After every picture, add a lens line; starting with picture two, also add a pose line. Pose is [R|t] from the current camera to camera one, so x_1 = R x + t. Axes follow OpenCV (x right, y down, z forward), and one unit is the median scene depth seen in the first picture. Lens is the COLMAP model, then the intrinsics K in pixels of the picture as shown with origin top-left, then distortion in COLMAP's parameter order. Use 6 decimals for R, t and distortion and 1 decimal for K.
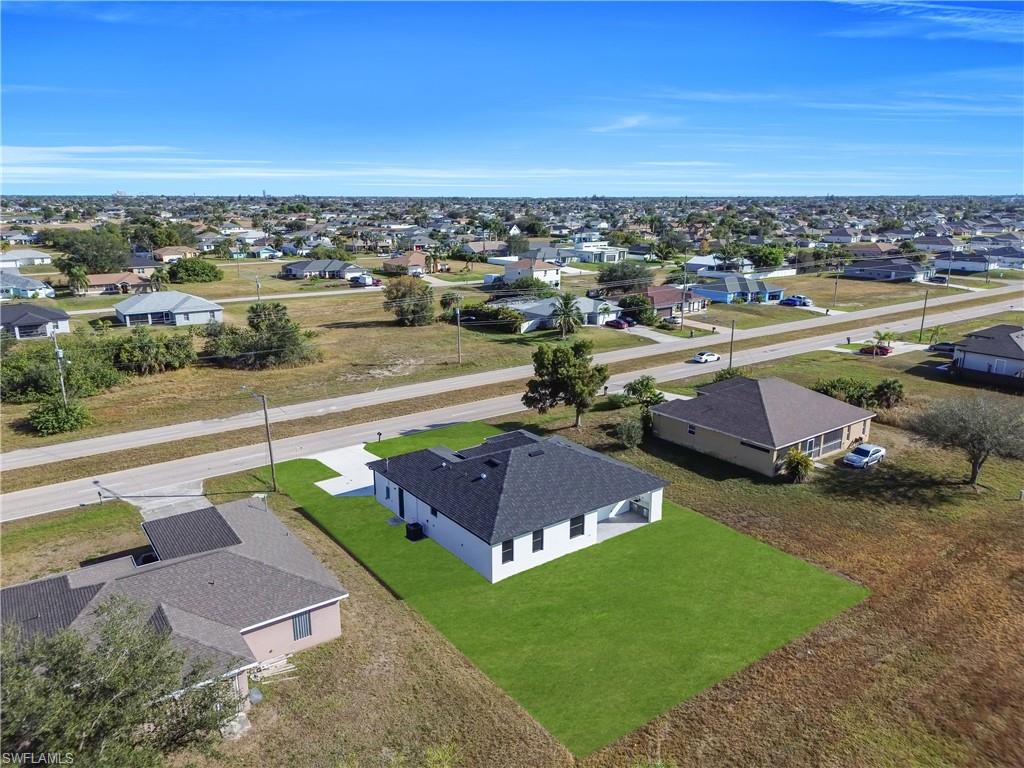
lens RADIAL K [[716.9, 0, 510.9], [0, 716.9, 387.2], [0, 0, 1]] dist [0.069704, -0.068520]
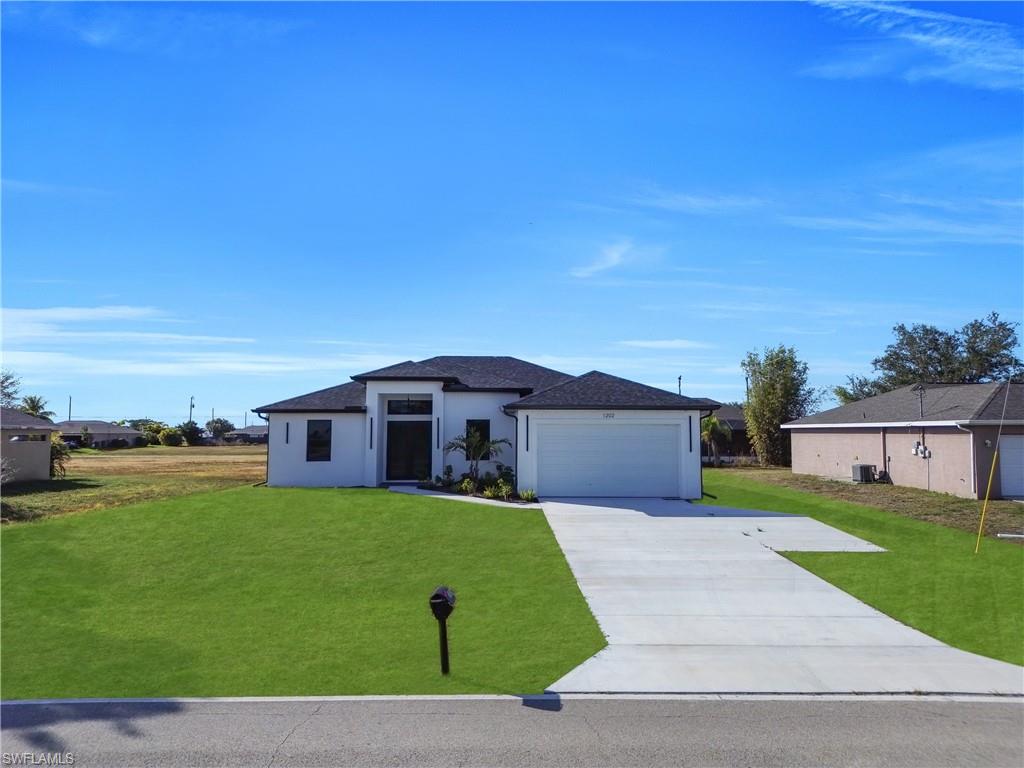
lens RADIAL K [[716.9, 0, 510.9], [0, 716.9, 387.2], [0, 0, 1]] dist [0.069704, -0.068520]
pose [[-0.820944, 0.035114, 0.569928, -0.316585], [0.145551, 0.978005, 0.149401, 0.013823], [-0.552147, 0.205603, -0.807998, 1.292944]]
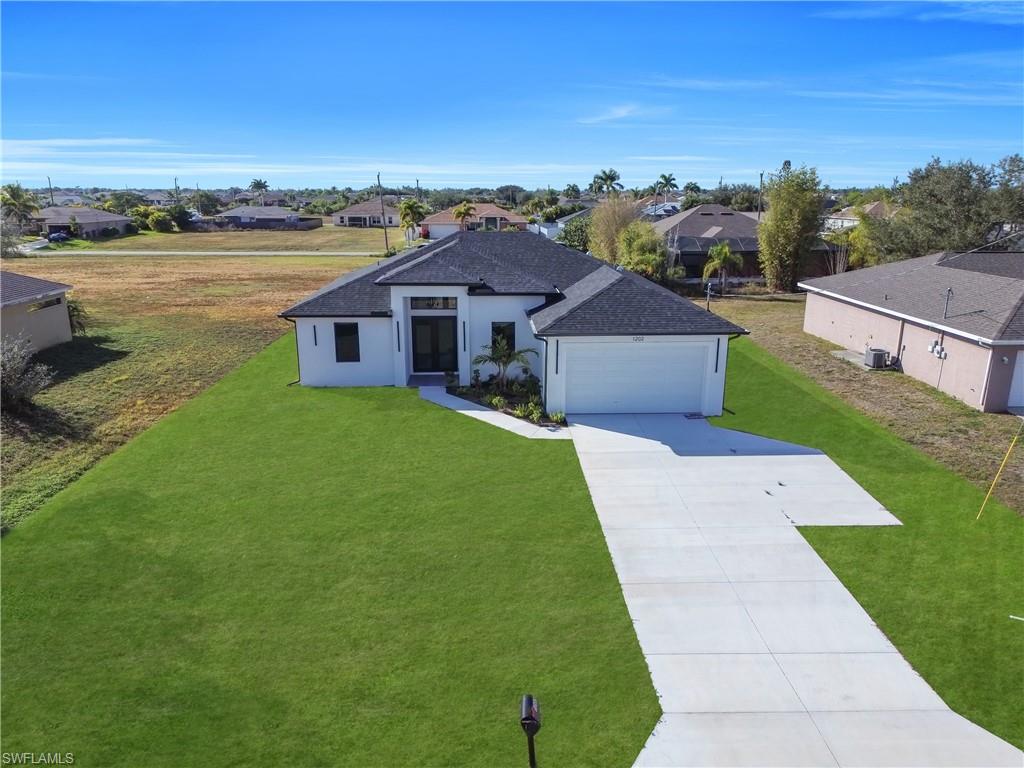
lens RADIAL K [[716.9, 0, 510.9], [0, 716.9, 387.2], [0, 0, 1]] dist [0.069704, -0.068520]
pose [[-0.825698, -0.148906, 0.544104, -0.298168], [0.143716, 0.877178, 0.458153, -0.072860], [-0.545498, 0.456493, -0.702885, 1.278755]]
